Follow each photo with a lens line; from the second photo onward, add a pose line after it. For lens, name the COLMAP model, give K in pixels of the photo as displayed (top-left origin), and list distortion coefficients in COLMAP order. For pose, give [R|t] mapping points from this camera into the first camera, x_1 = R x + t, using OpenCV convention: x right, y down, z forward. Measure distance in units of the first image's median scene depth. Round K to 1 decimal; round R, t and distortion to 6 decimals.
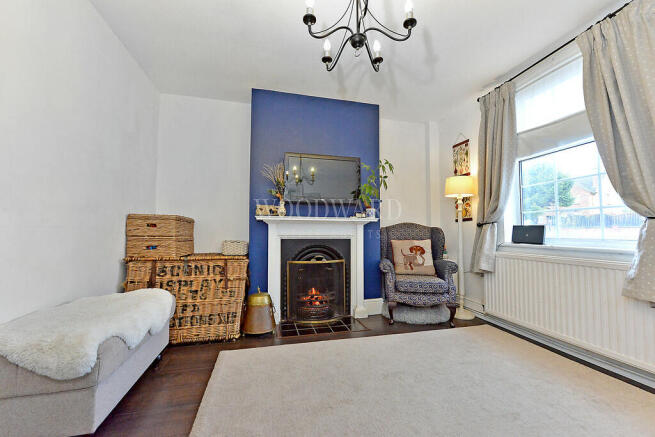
lens RADIAL K [[258.8, 0, 327.0], [0, 258.8, 216.0], [0, 0, 1]] dist [-0.015808, 0.000015]
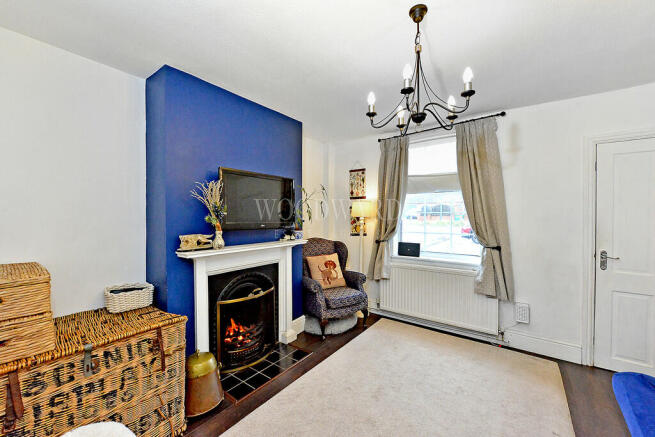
lens RADIAL K [[258.8, 0, 327.0], [0, 258.8, 216.0], [0, 0, 1]] dist [-0.015808, 0.000015]
pose [[0.770150, -0.007921, 0.637814, -0.412014], [-0.032912, 0.998098, 0.052135, -0.150303], [-0.637014, -0.061143, 0.768424, 0.187820]]
